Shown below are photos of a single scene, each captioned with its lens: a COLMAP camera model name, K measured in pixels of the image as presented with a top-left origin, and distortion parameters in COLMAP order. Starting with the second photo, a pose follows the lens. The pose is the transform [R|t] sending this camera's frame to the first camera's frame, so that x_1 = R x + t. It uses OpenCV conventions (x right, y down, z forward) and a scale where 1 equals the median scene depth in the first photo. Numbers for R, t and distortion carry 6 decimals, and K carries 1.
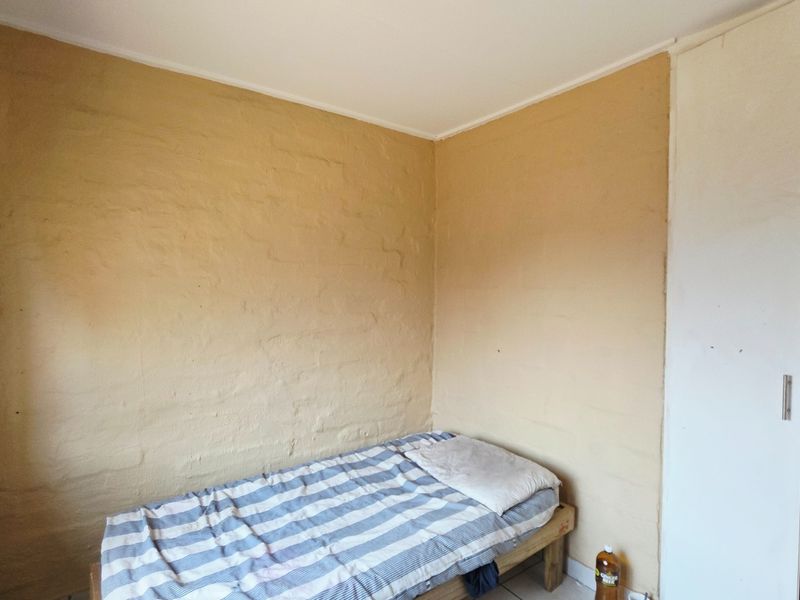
lens RADIAL K [[430.9, 0, 400.0], [0, 430.9, 298.1], [0, 0, 1]] dist [-0.001897, -0.000784]
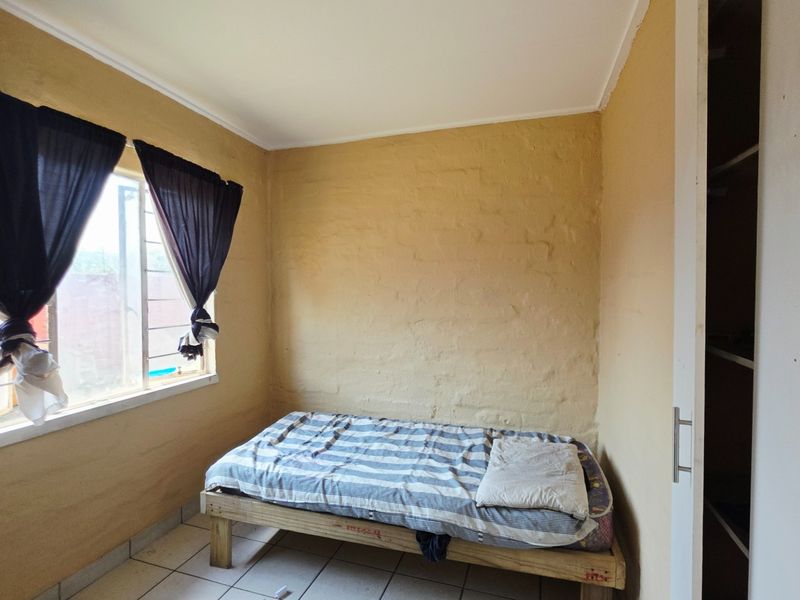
lens RADIAL K [[430.9, 0, 398.7], [0, 430.9, 298.4], [0, 0, 1]] dist [-0.001897, -0.000784]
pose [[0.586532, 0.010429, -0.809859, 0.749151], [-0.011724, 0.999922, 0.004386, 0.021007], [0.809841, 0.006922, 0.586609, 0.219281]]
